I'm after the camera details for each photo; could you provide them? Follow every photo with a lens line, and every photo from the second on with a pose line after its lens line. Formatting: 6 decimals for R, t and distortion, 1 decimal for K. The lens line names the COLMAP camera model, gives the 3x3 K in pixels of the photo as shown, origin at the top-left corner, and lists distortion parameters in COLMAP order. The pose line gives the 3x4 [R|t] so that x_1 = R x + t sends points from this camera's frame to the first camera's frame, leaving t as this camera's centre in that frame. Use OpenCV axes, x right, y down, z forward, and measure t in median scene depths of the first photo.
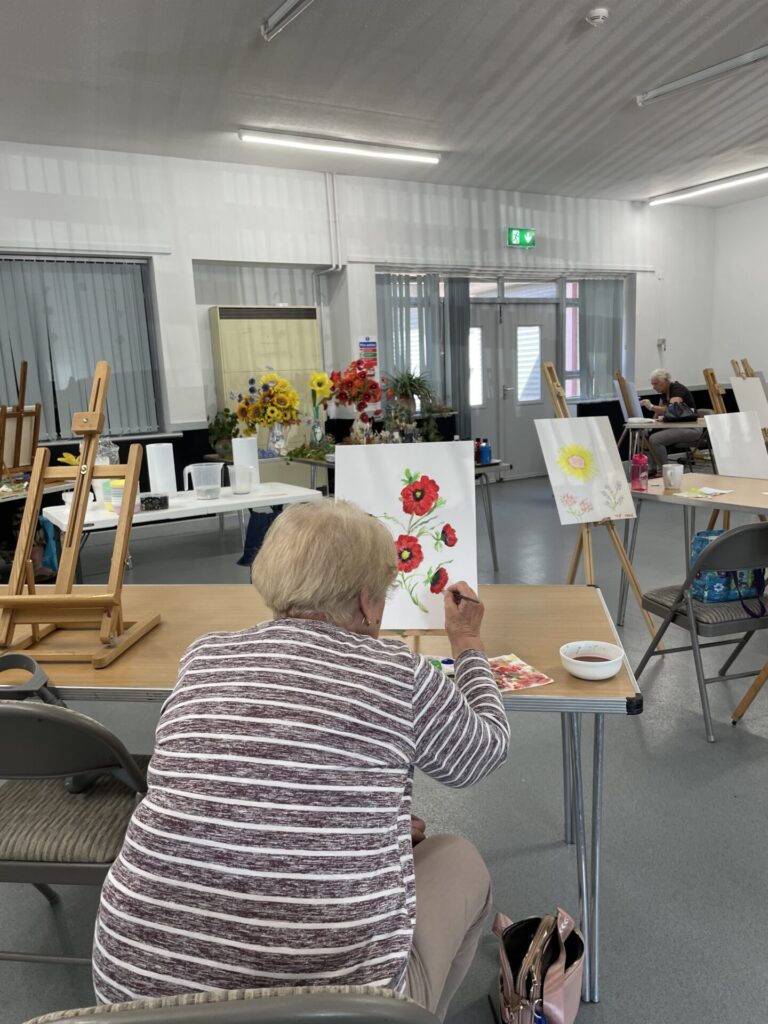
lens RADIAL K [[770.1, 0, 368.1], [0, 770.1, 521.2], [0, 0, 1]] dist [0.057819, -0.071521]
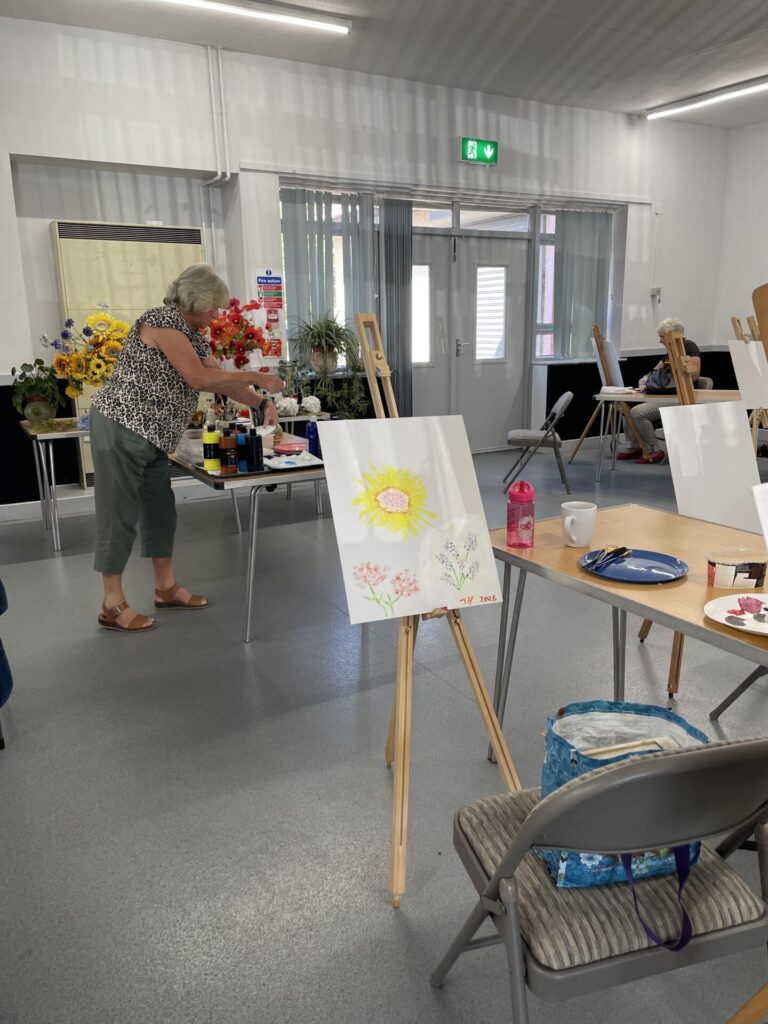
lens RADIAL K [[770.1, 0, 383.5], [0, 770.1, 505.9], [0, 0, 1]] dist [0.057819, -0.071521]
pose [[0.999404, 0.034429, 0.002425, 0.121367], [-0.034507, 0.998154, 0.049971, -0.045921], [-0.000700, -0.050024, 0.998748, 0.214499]]
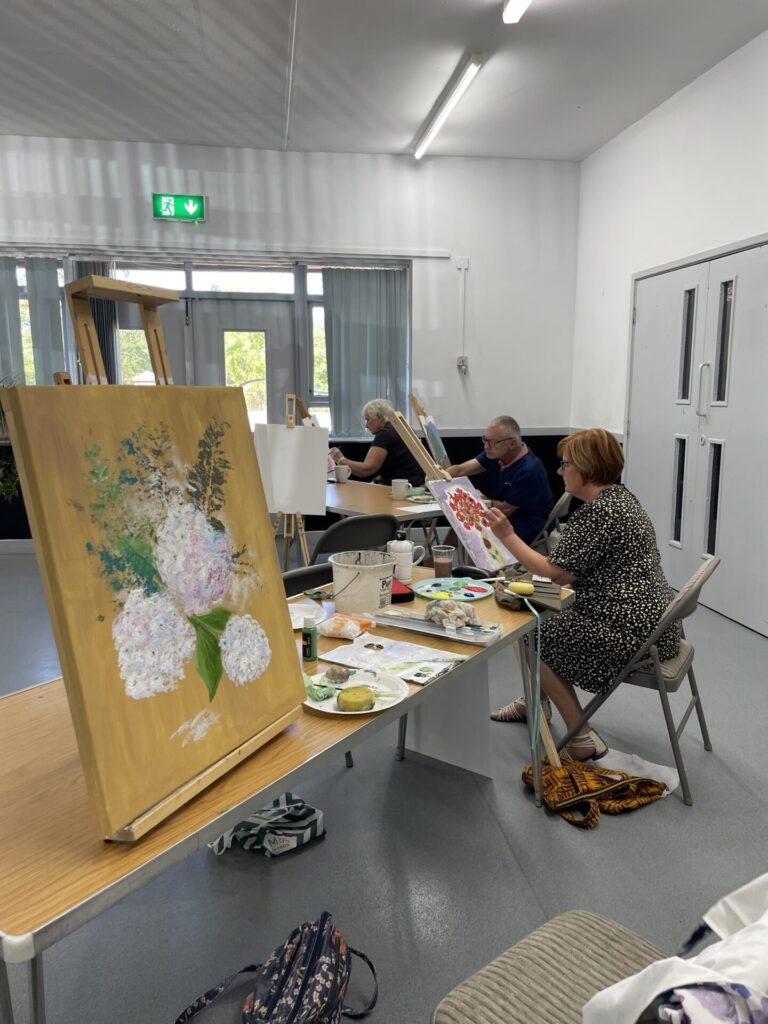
lens RADIAL K [[770.1, 0, 383.2], [0, 770.1, 509.0], [0, 0, 1]] dist [0.057819, -0.071521]
pose [[0.932552, 0.098676, -0.347289, 0.726486], [-0.109206, 0.993960, -0.010826, -0.110449], [0.344123, 0.048022, 0.937696, 0.445992]]
